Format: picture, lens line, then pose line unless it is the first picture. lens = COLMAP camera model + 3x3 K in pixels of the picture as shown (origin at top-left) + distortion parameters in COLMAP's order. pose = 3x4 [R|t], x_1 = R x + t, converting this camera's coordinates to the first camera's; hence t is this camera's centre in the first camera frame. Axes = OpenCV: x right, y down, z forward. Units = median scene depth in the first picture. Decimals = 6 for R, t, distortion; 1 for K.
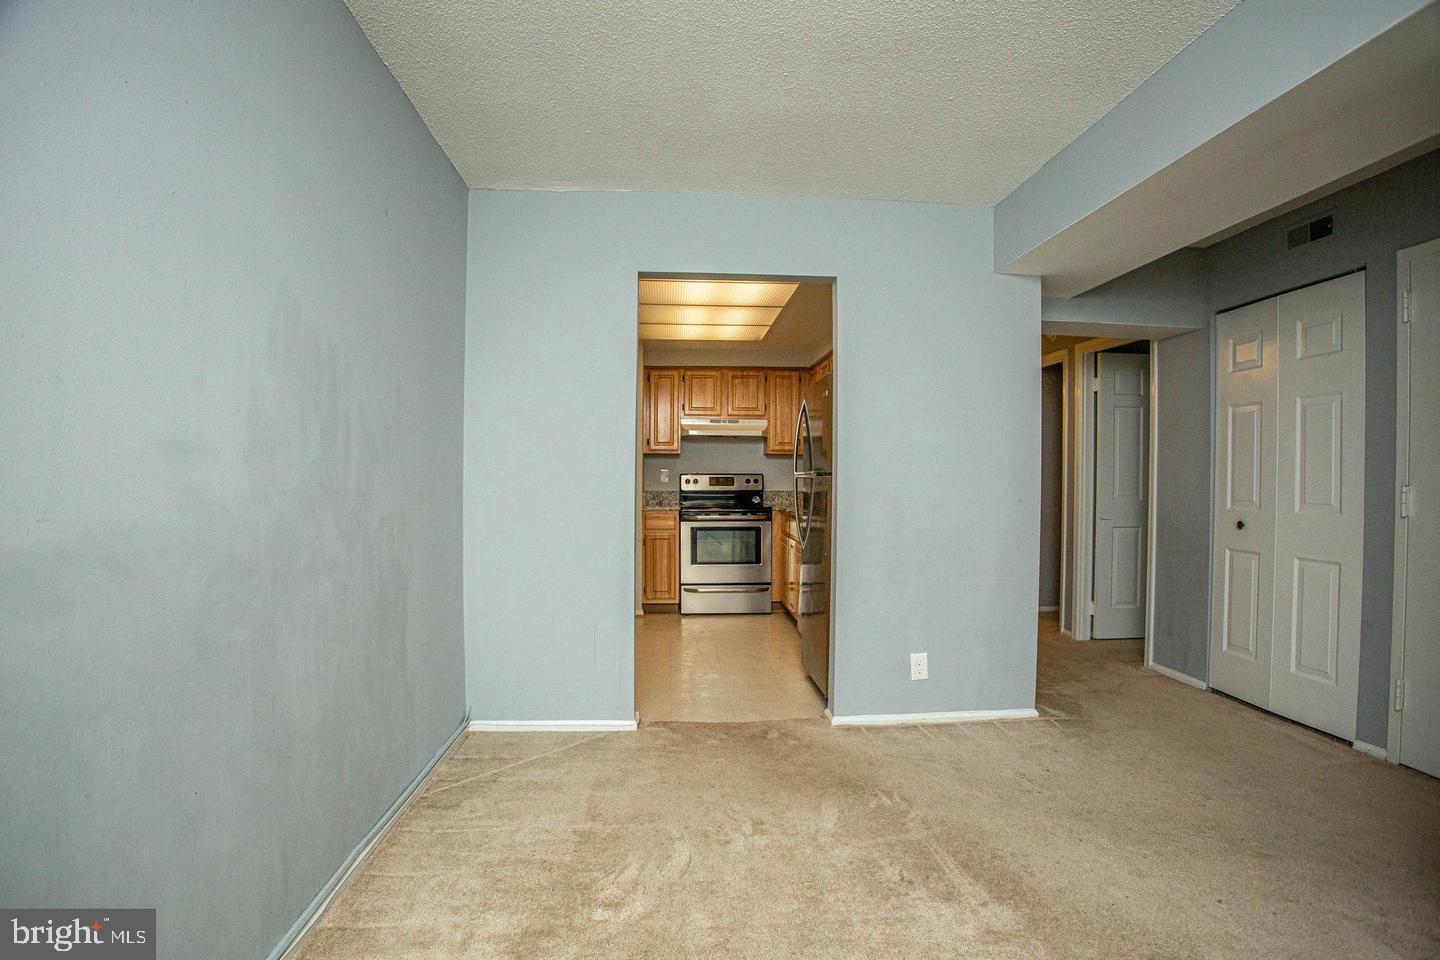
lens RADIAL K [[731.8, 0, 722.5], [0, 731.8, 483.9], [0, 0, 1]] dist [-0.073097, 0.018734]
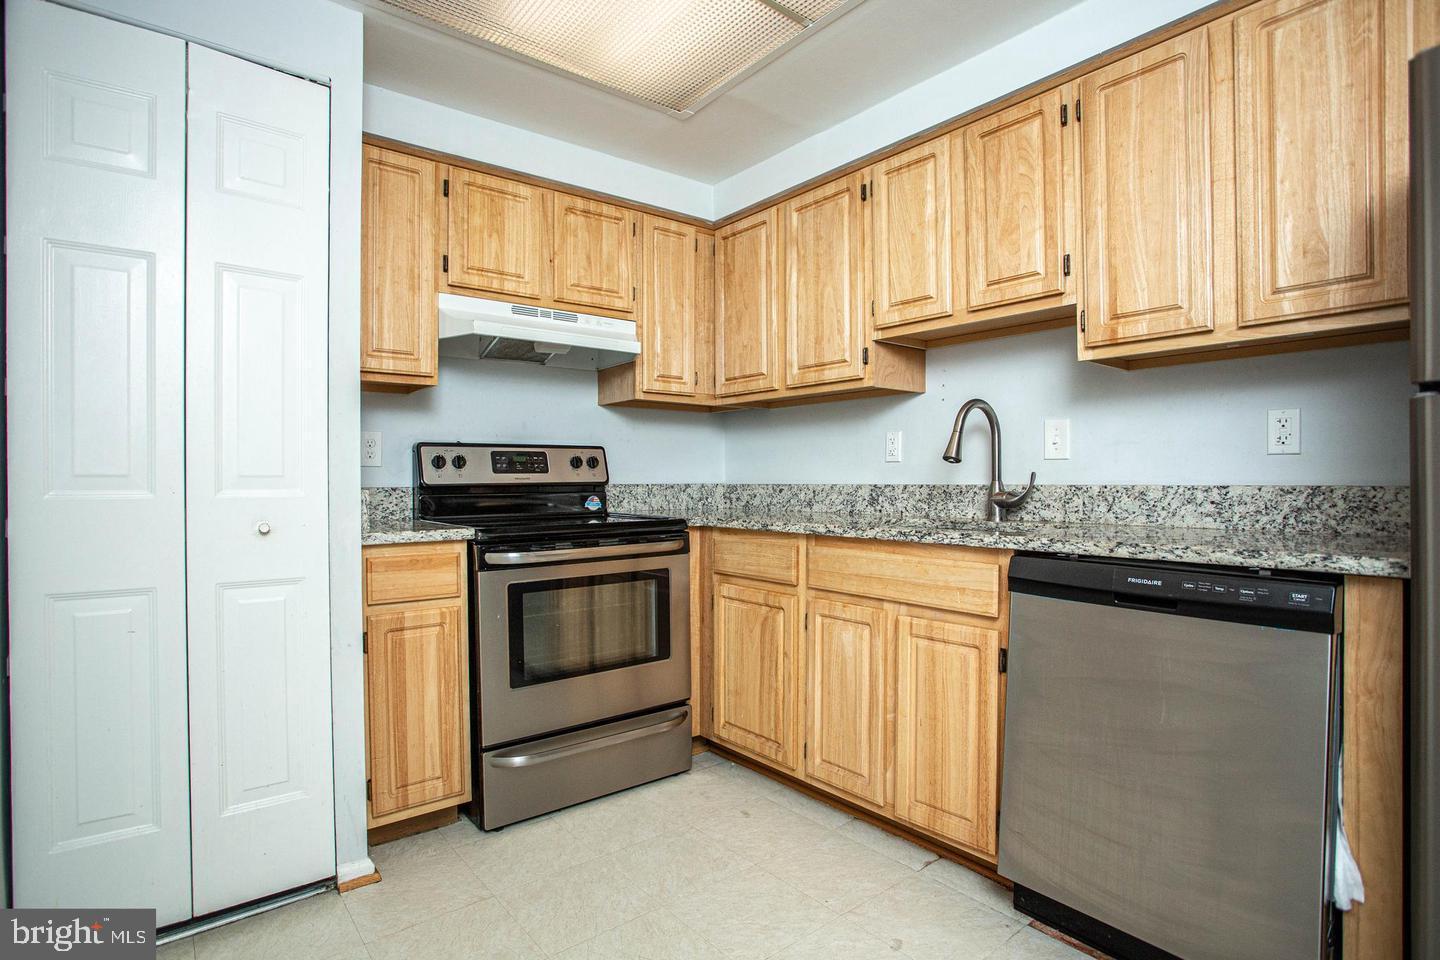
lens RADIAL K [[731.8, 0, 734.6], [0, 731.8, 489.5], [0, 0, 1]] dist [-0.073097, 0.018734]
pose [[0.817829, -0.014719, 0.575273, -0.145433], [0.010549, 0.999888, 0.010585, 0.009348], [-0.575364, -0.002588, 0.817893, 0.606541]]
